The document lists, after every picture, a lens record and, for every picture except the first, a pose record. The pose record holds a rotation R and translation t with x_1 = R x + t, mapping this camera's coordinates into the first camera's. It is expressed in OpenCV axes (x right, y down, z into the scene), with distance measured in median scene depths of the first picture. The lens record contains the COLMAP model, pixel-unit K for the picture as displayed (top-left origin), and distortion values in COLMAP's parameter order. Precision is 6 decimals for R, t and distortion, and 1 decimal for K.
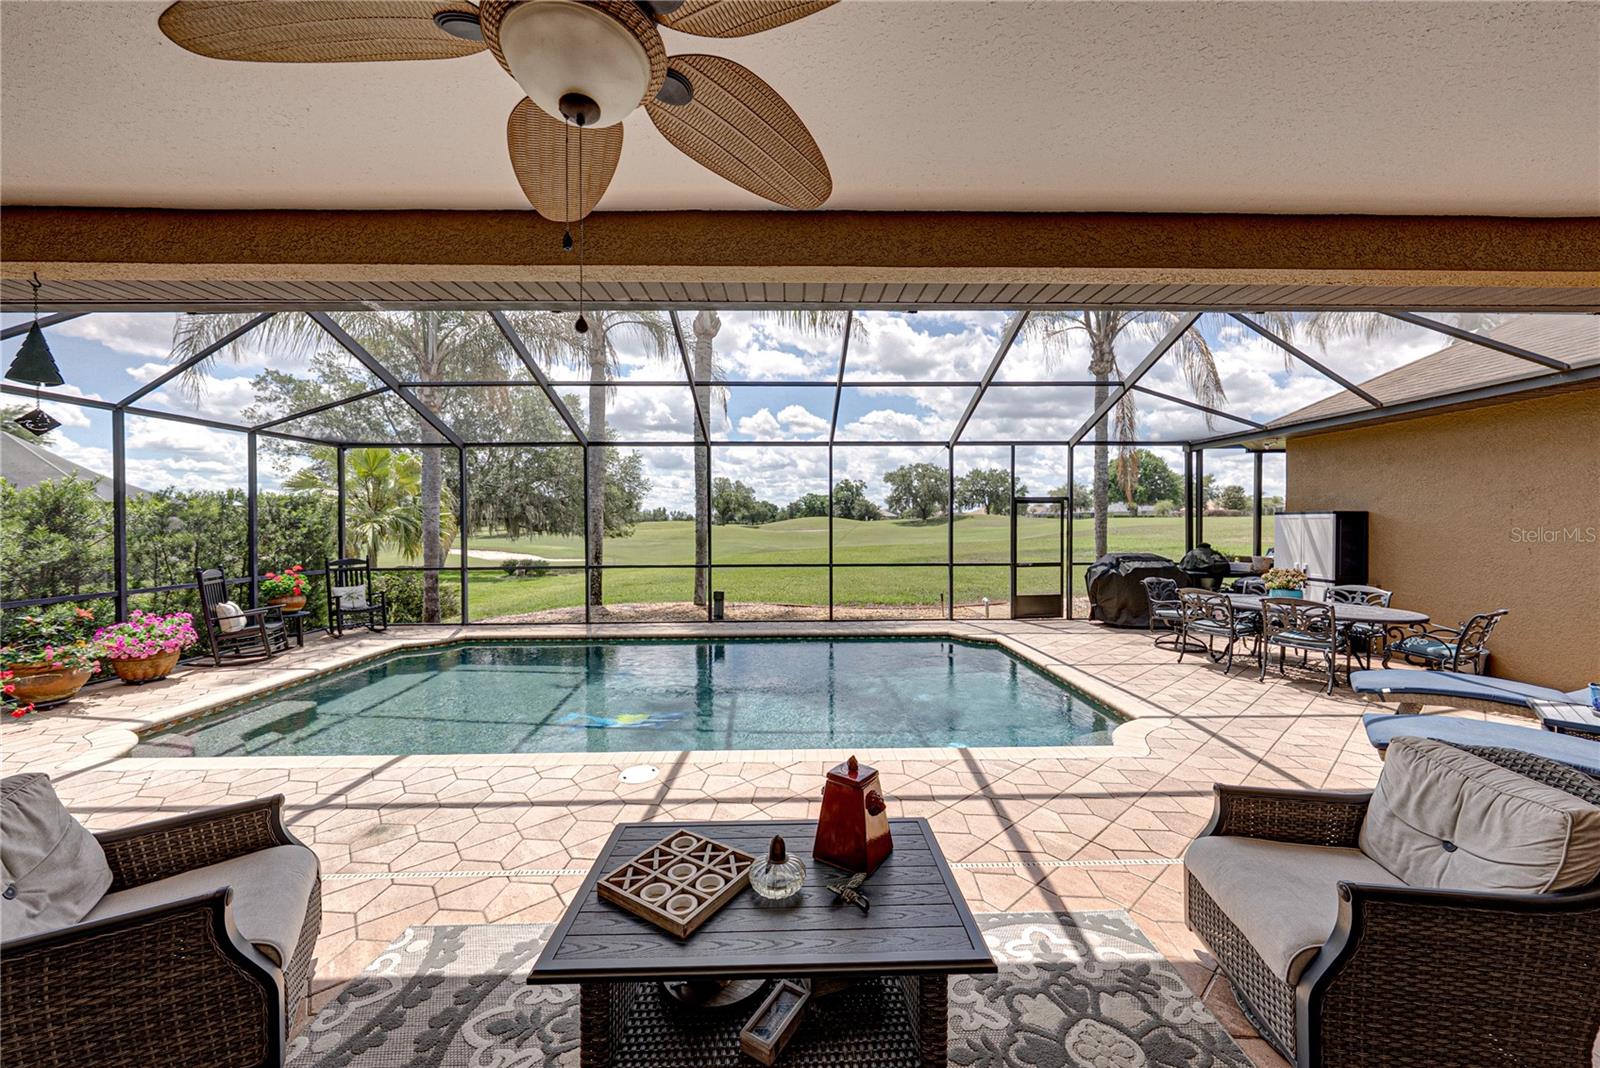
lens RADIAL K [[555.0, 0, 800.8], [0, 555.0, 529.7], [0, 0, 1]] dist [-0.002689, 0.000627]
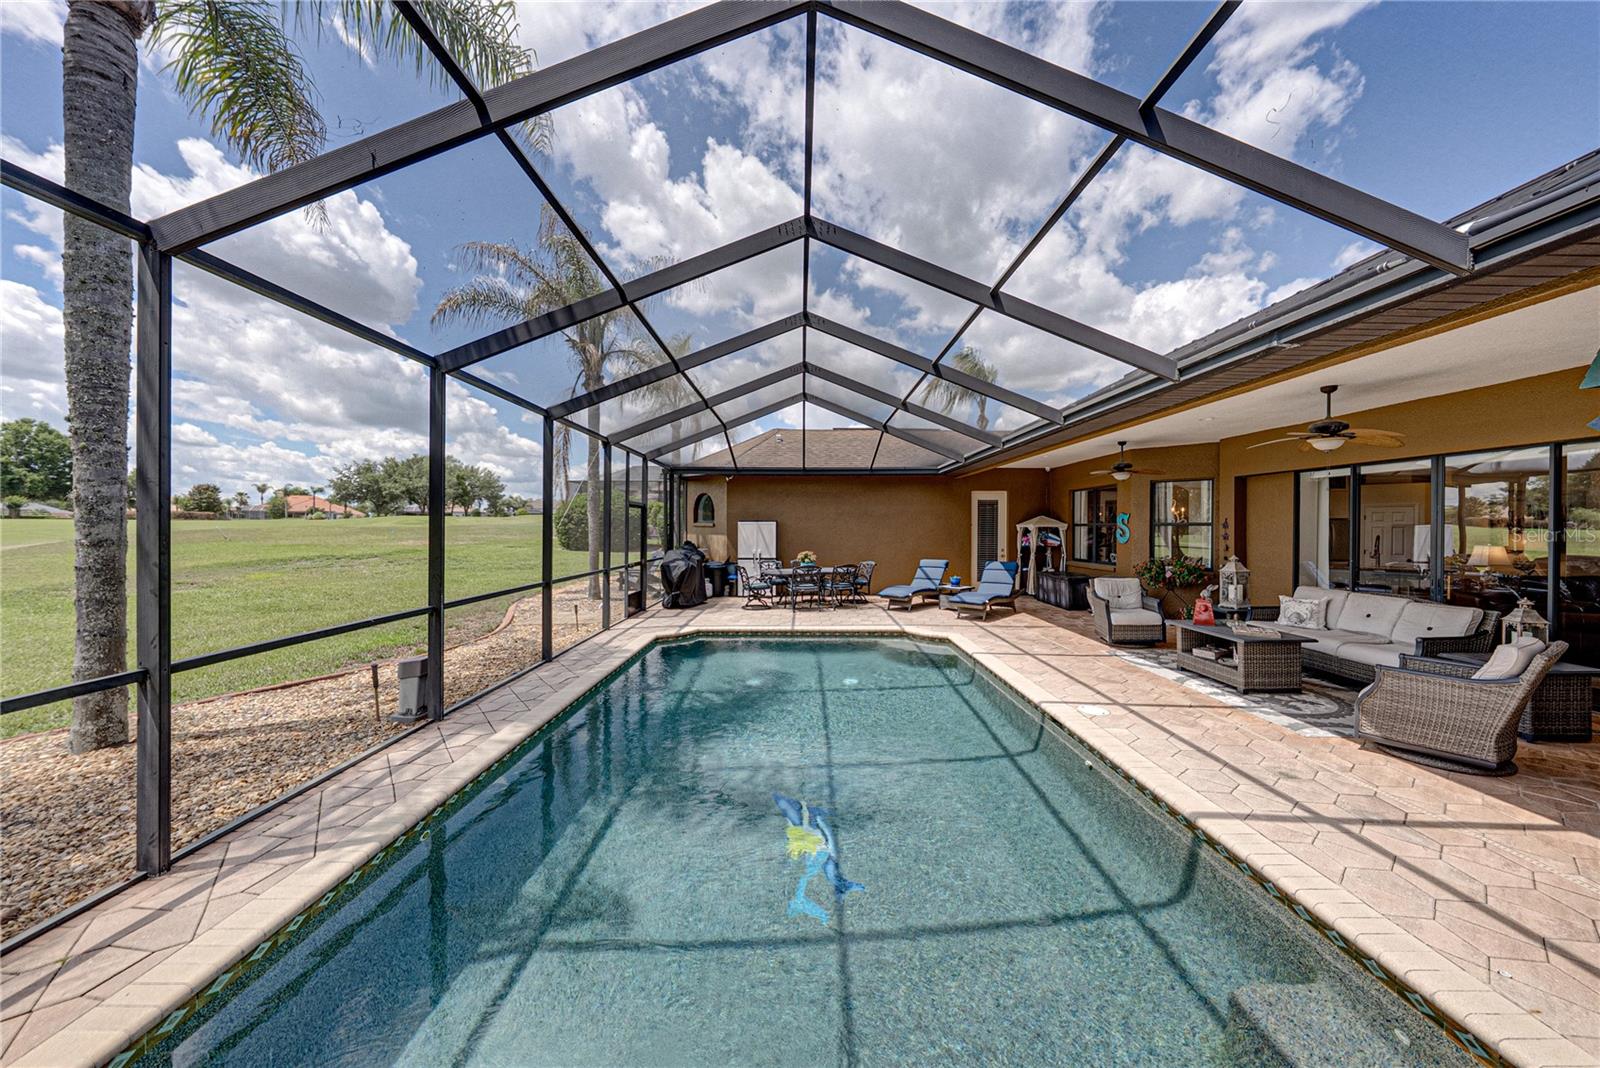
lens RADIAL K [[555.0, 0, 798.4], [0, 555.0, 523.1], [0, 0, 1]] dist [-0.002689, 0.000627]
pose [[0.028429, 0.011158, 0.999534, -0.672984], [0.009792, 0.999887, -0.011441, -0.001594], [-0.999548, 0.010112, 0.028316, 0.677957]]
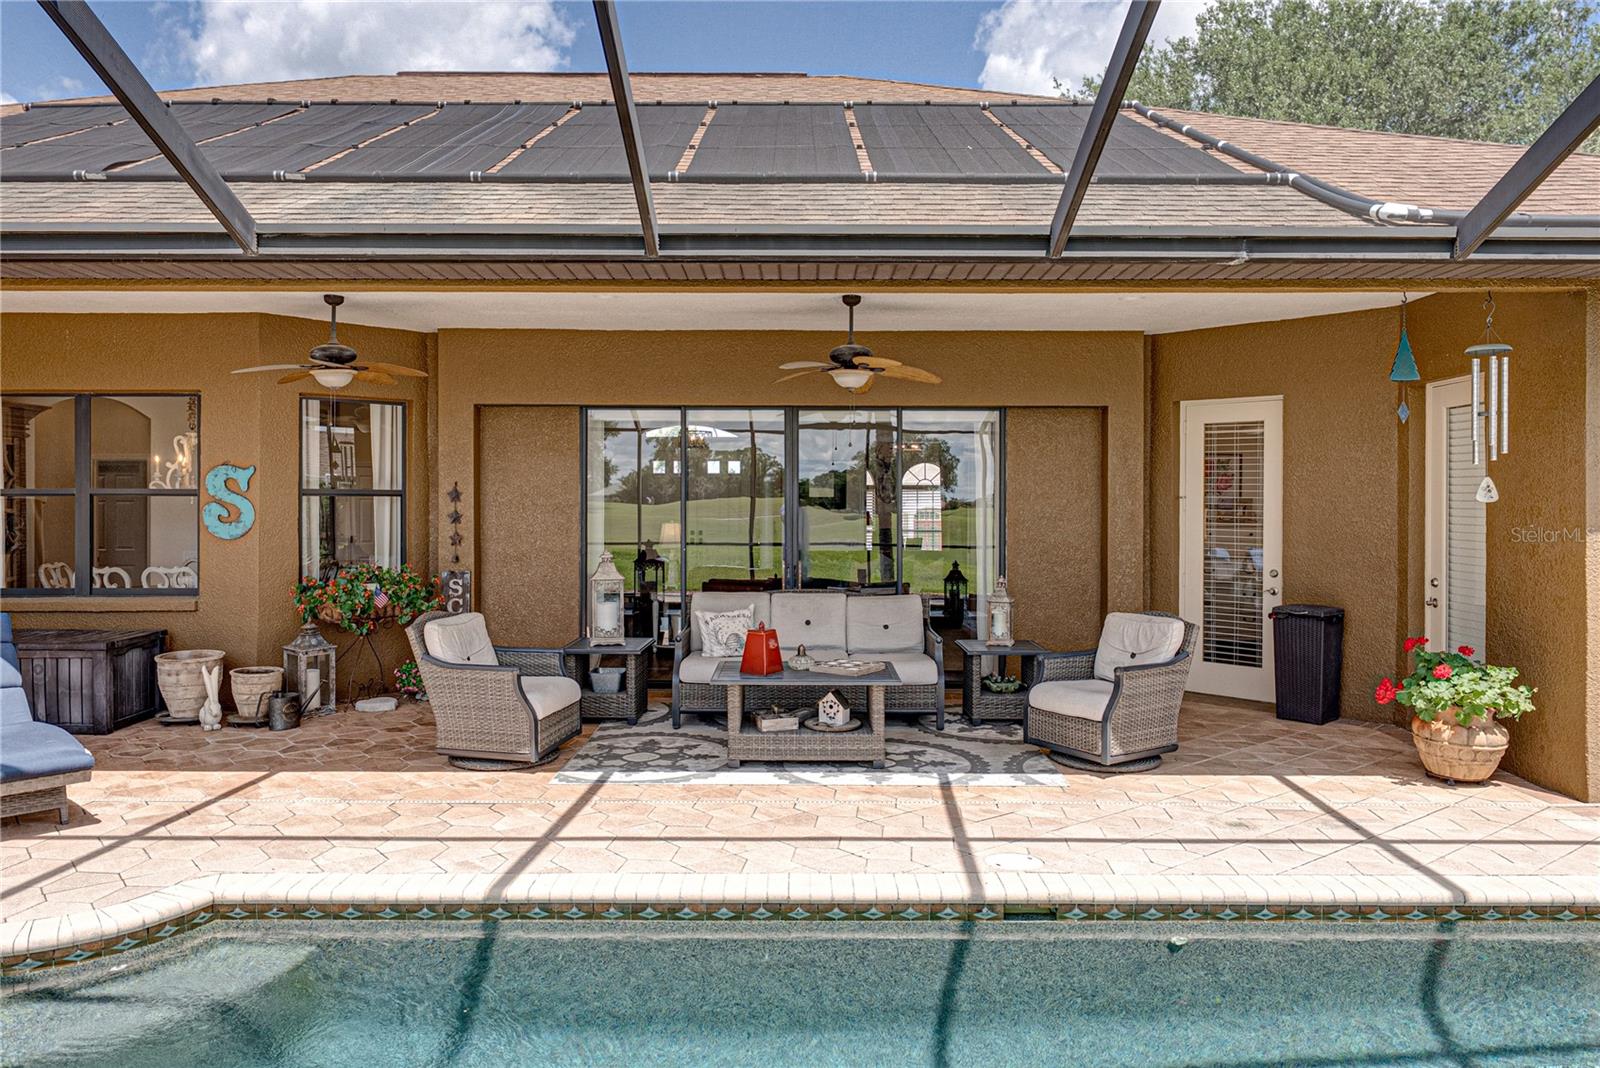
lens RADIAL K [[1148.3, 0, 782.3], [0, 1148.3, 507.2], [0, 0, 1]] dist [-0.001795, 0.004023]
pose [[-0.999128, 0.003404, 0.041622, -0.026735], [0.004265, 0.999779, 0.020602, -0.010779], [-0.041543, 0.020762, -0.998921, 0.985377]]
